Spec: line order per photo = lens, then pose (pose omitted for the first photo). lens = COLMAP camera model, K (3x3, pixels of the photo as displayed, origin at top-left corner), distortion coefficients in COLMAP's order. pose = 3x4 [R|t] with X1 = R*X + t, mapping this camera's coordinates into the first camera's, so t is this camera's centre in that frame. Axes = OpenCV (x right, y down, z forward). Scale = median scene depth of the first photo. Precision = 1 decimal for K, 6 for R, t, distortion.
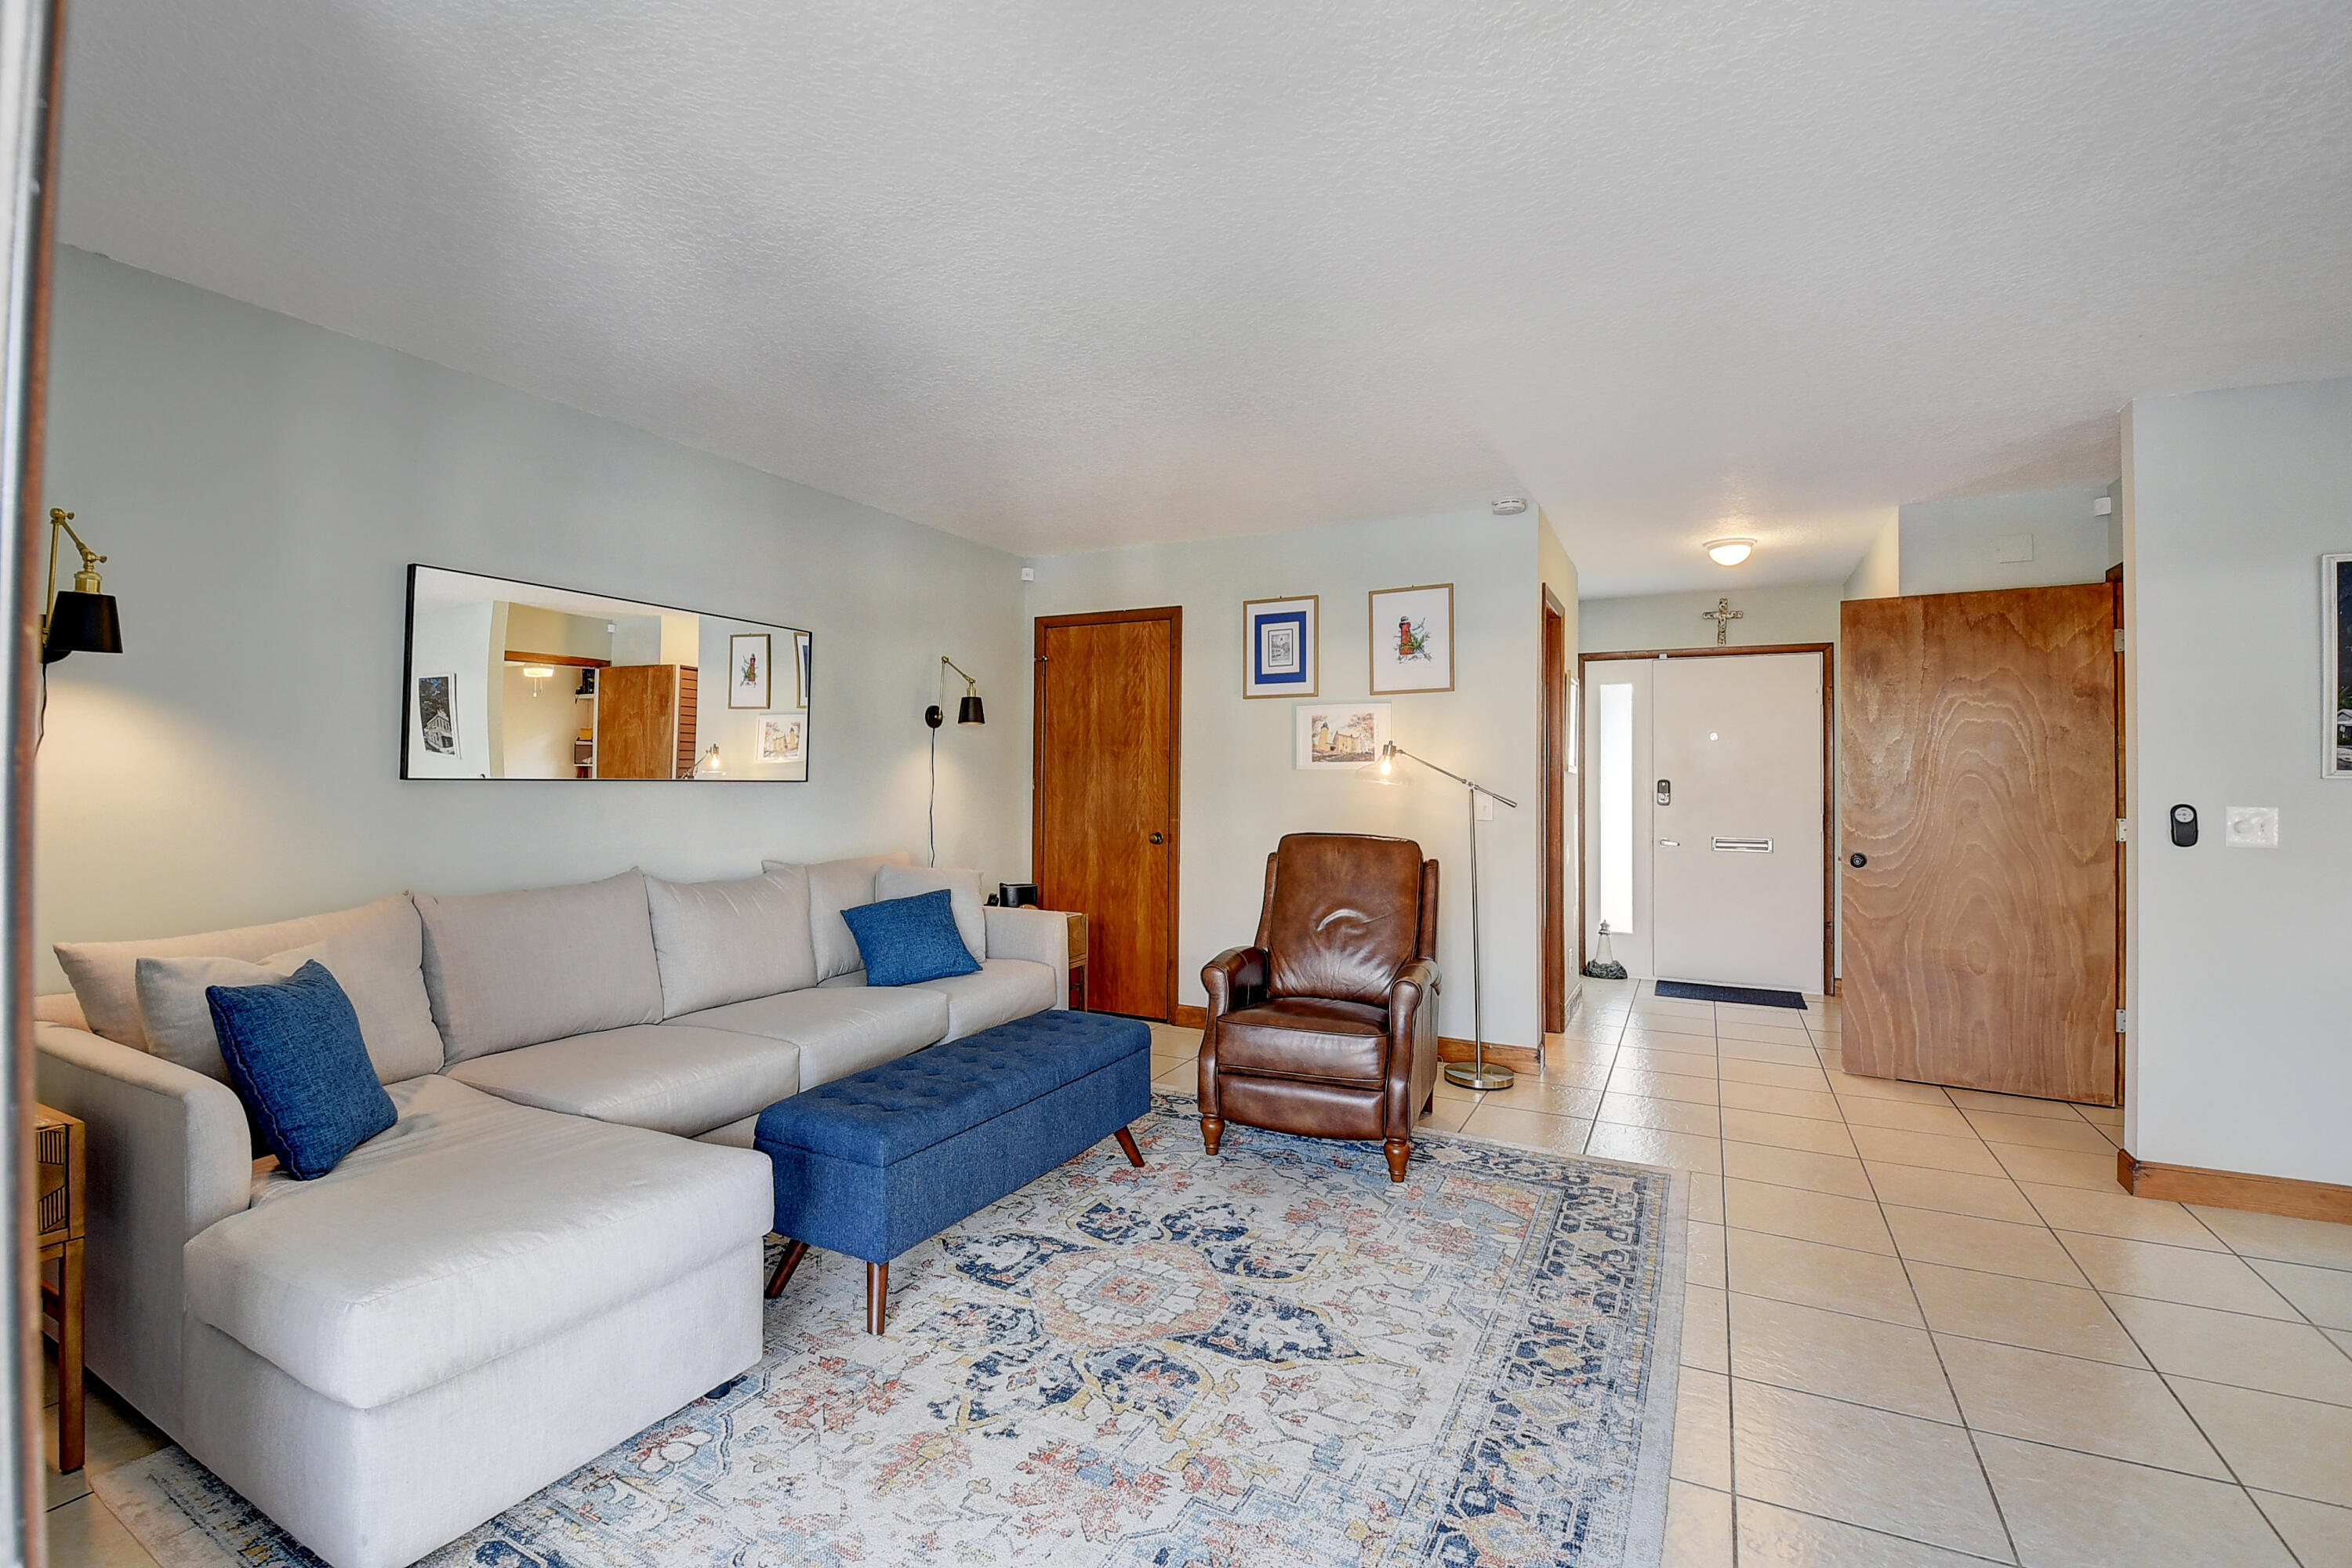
lens RADIAL K [[1040.3, 0, 1168.3], [0, 1040.3, 756.1], [0, 0, 1]] dist [0.017606, -0.021546]
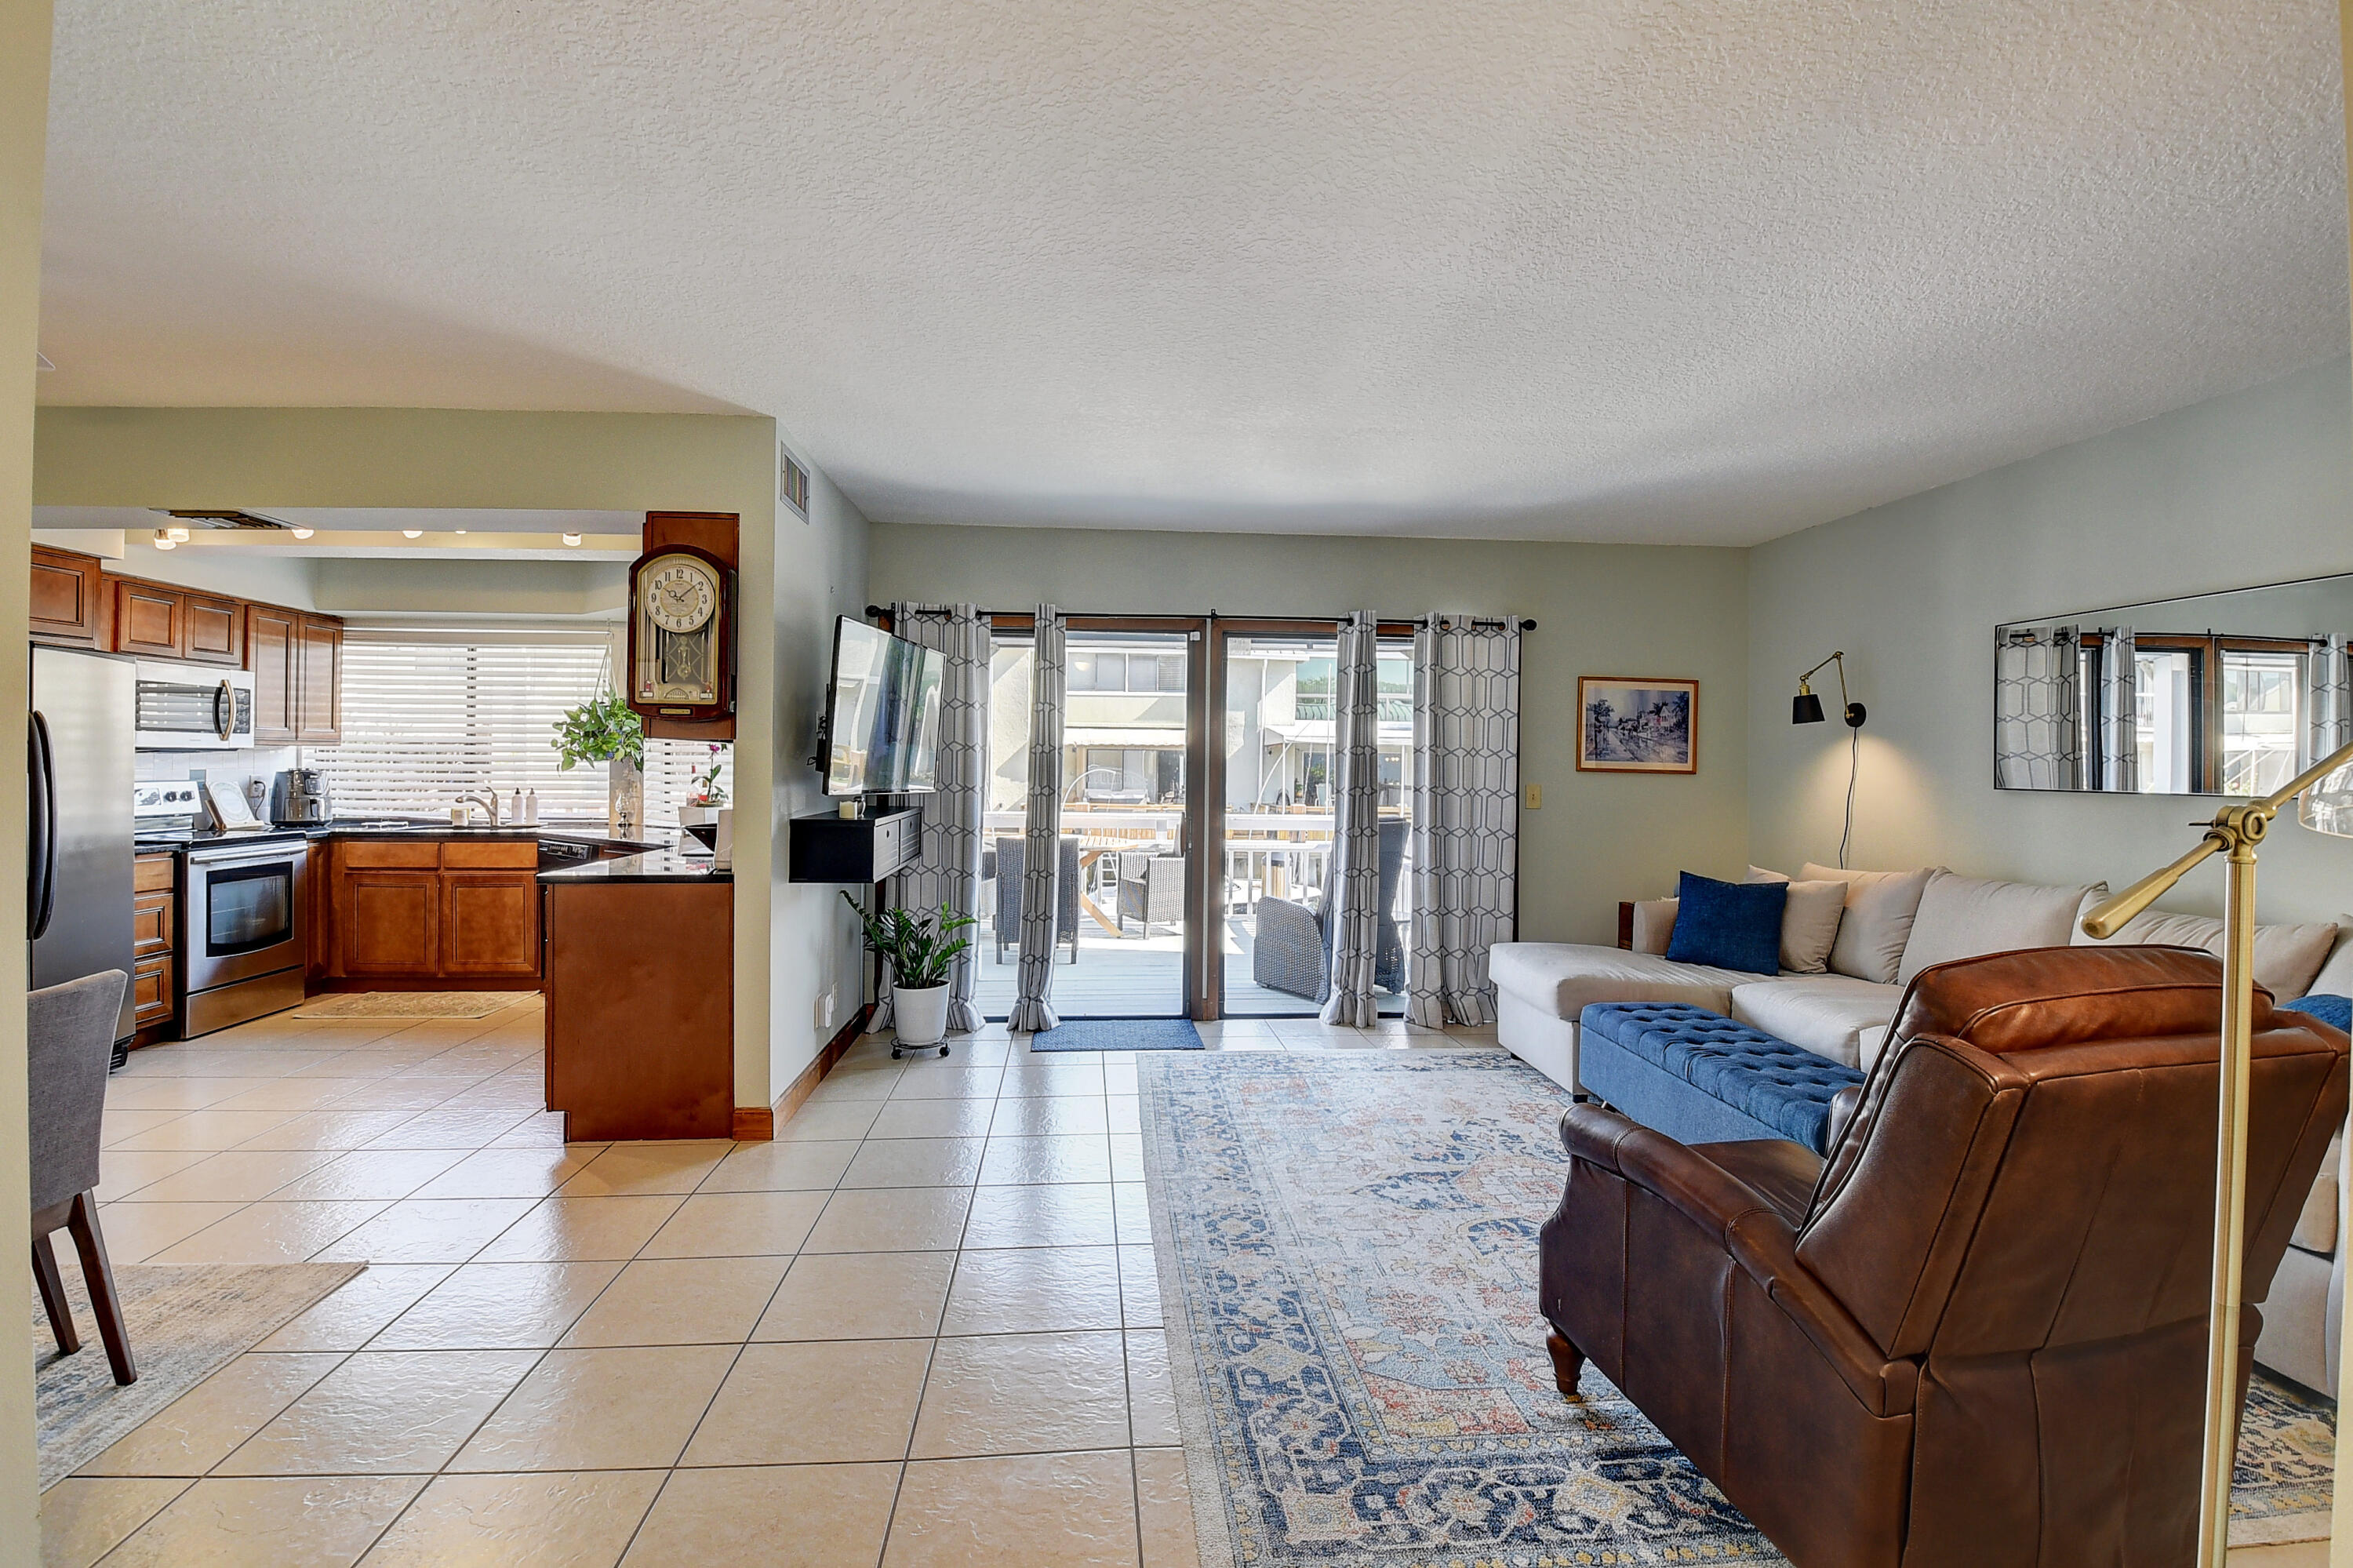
lens RADIAL K [[1040.8, 0, 1168.8], [0, 1040.8, 756.1], [0, 0, 1]] dist [0.017606, -0.021546]
pose [[-0.846420, -0.026382, -0.531862, 0.929635], [-0.011299, 0.999437, -0.031594, 0.034298], [0.532396, -0.020732, -0.846241, 1.675254]]
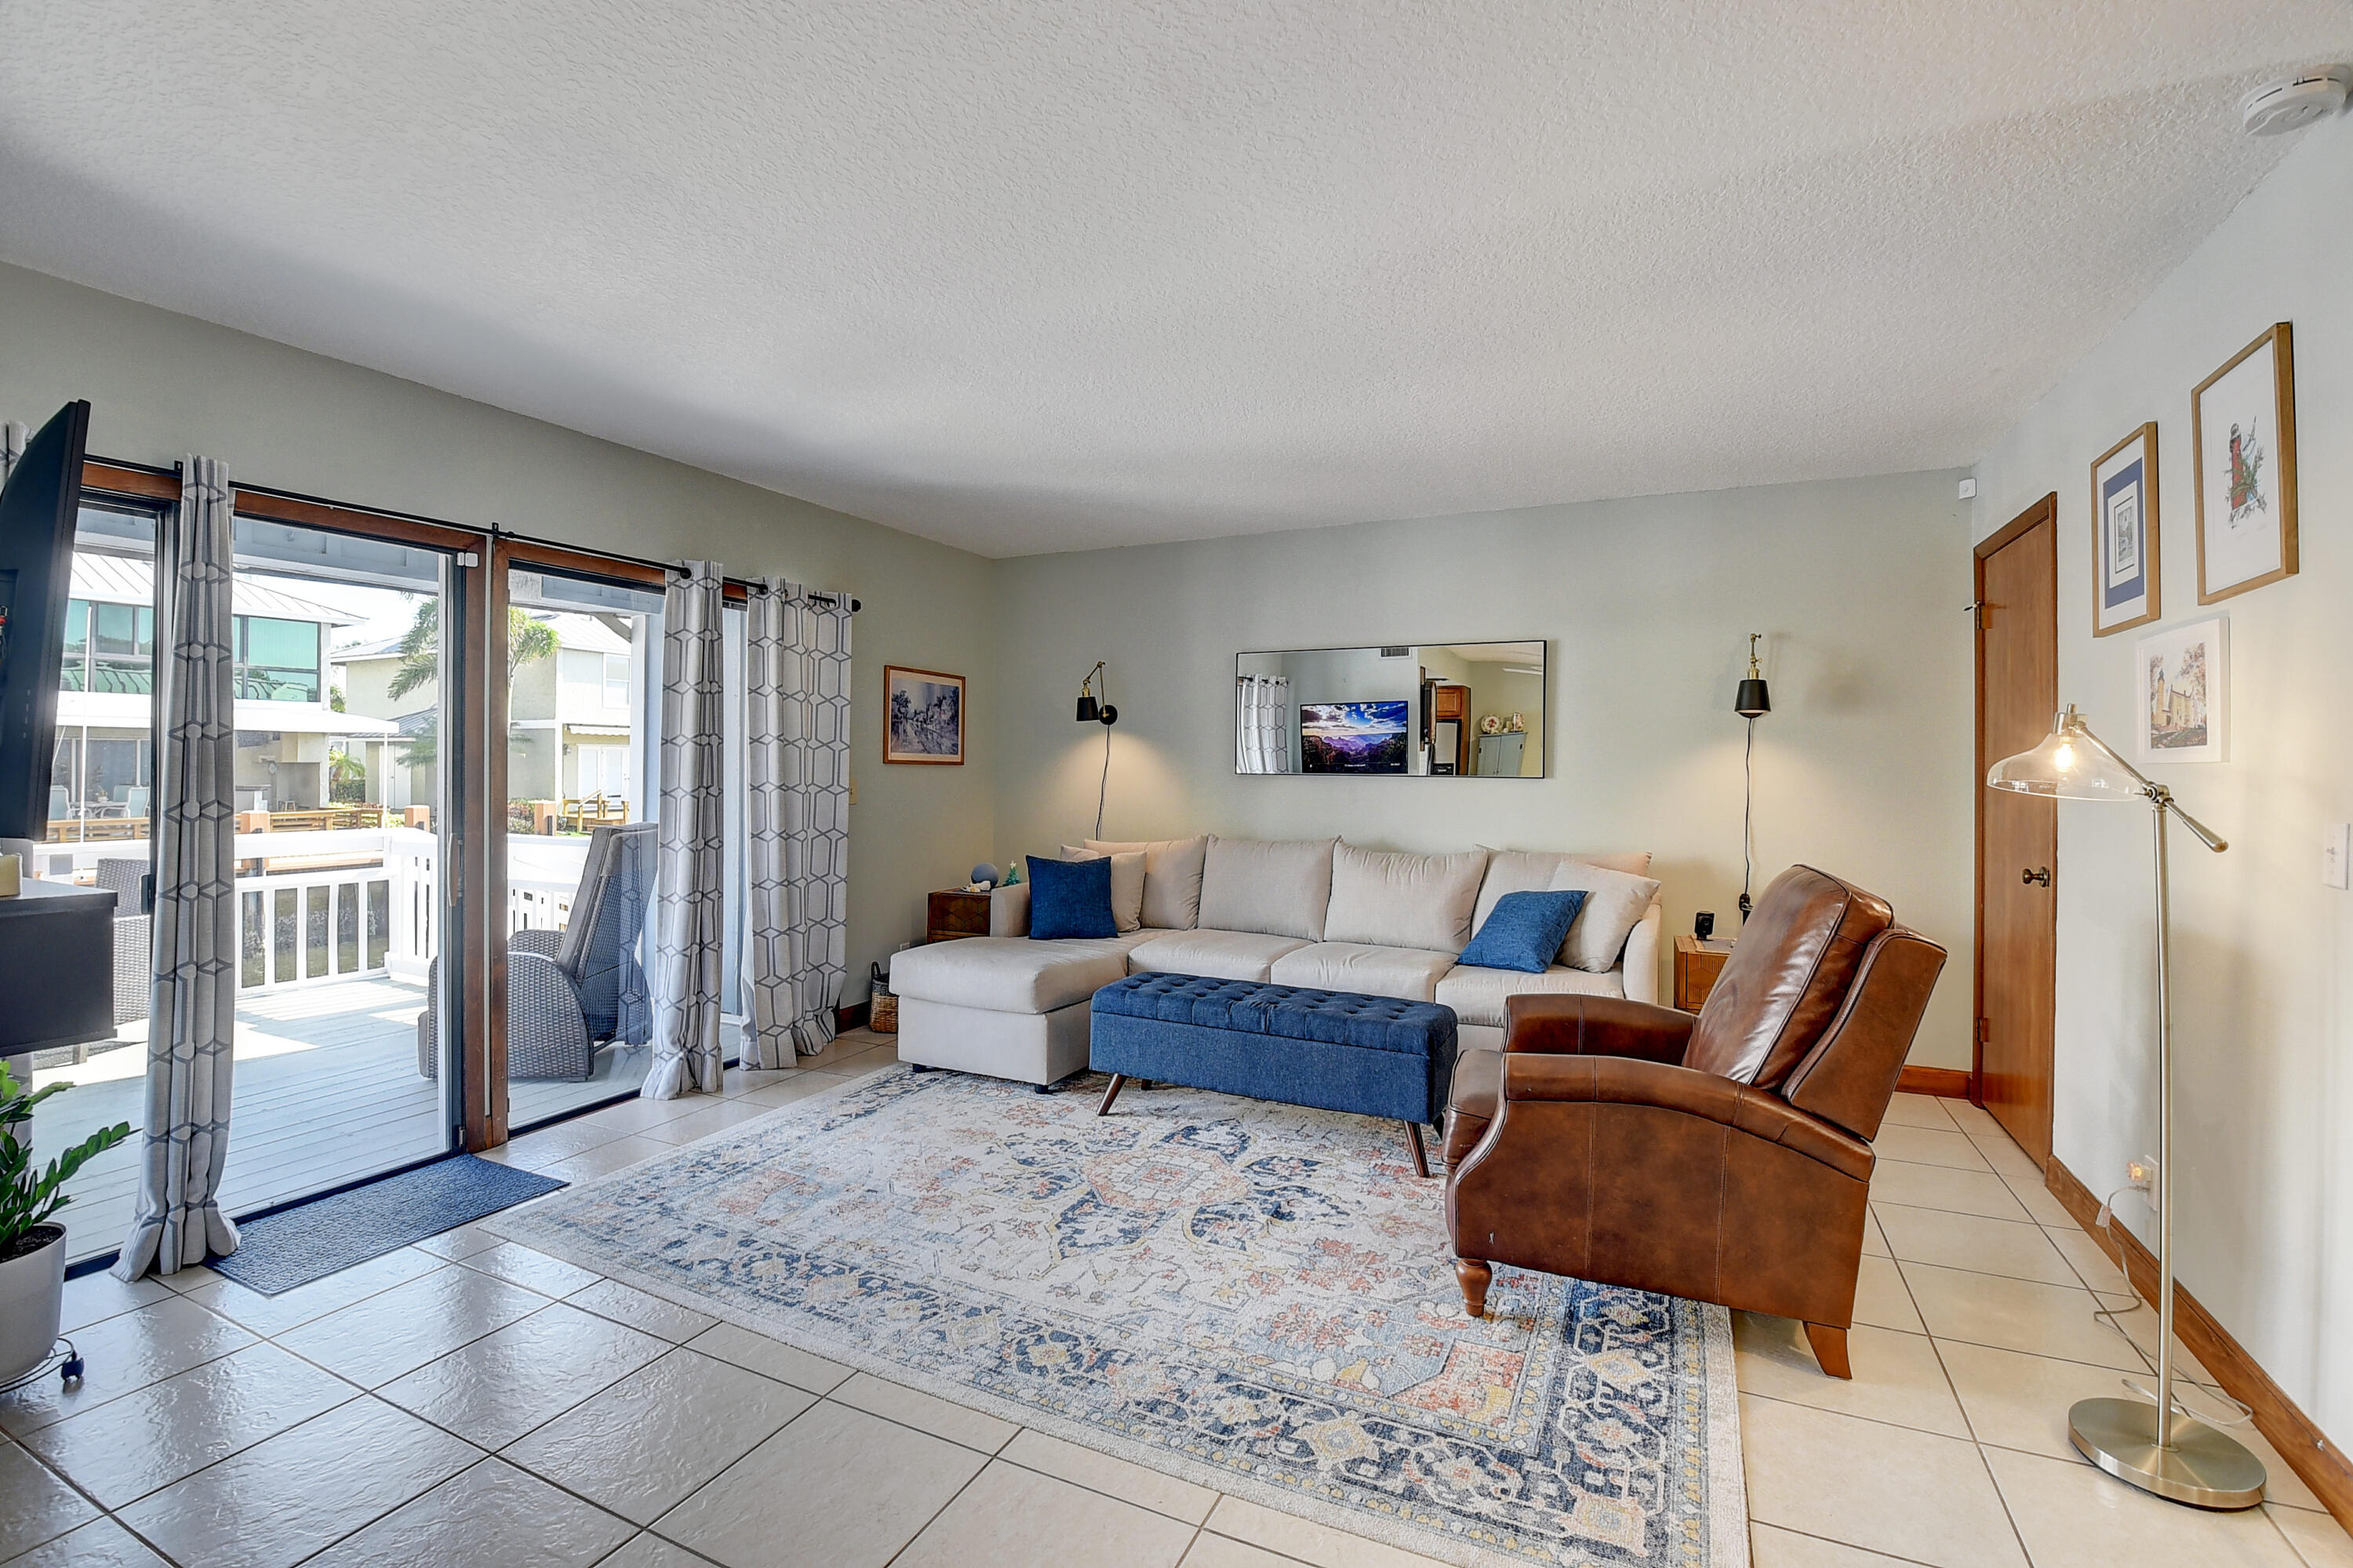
lens RADIAL K [[1038.2, 0, 1175.9], [0, 1038.2, 750.9], [0, 0, 1]] dist [0.039967, -0.044679]
pose [[0.031944, -0.024031, -0.999201, 1.135494], [0.015382, 0.999604, -0.023549, 0.022155], [0.999371, -0.014617, 0.032301, 0.896828]]
